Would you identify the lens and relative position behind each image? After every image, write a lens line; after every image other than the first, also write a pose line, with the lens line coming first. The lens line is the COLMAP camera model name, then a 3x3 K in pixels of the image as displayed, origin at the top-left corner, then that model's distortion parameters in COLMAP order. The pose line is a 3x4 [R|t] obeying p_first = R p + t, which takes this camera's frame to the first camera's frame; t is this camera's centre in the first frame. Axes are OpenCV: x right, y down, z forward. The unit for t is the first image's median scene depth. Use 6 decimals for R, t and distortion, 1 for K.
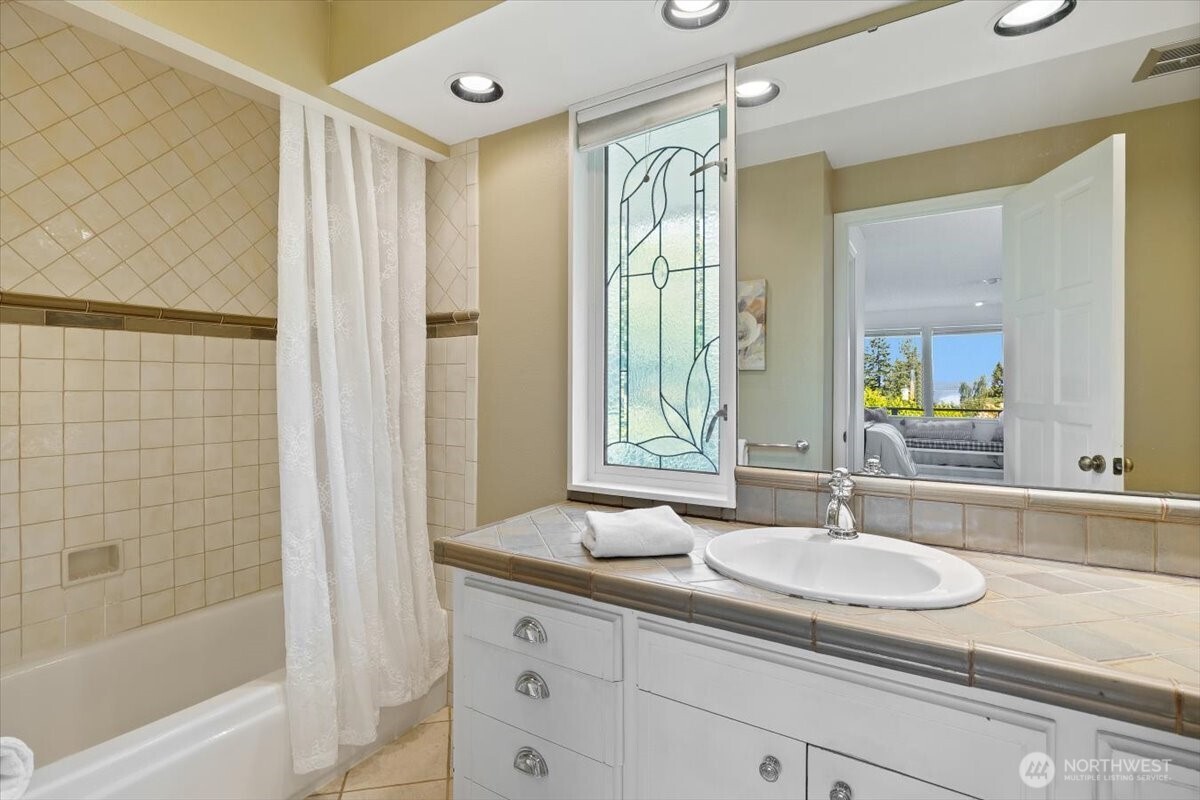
lens RADIAL K [[549.1, 0, 597.8], [0, 549.1, 382.1], [0, 0, 1]] dist [-0.003231, -0.000432]
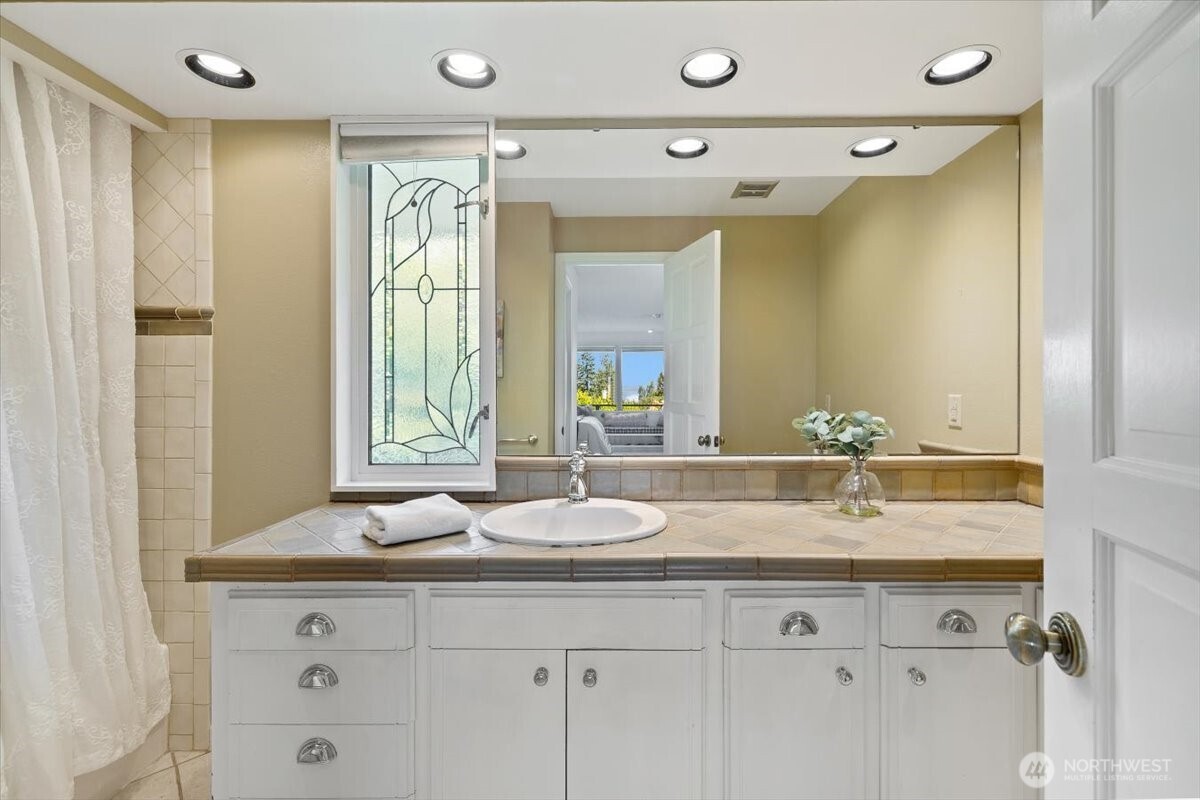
lens RADIAL K [[523.6, 0, 600.4], [0, 523.6, 384.8], [0, 0, 1]] dist [0.009592, 0.000728]
pose [[0.853680, 0.002021, 0.520794, -0.135151], [-0.005175, 0.999976, 0.004603, -0.010689], [-0.520772, -0.006625, 0.853670, -0.100542]]
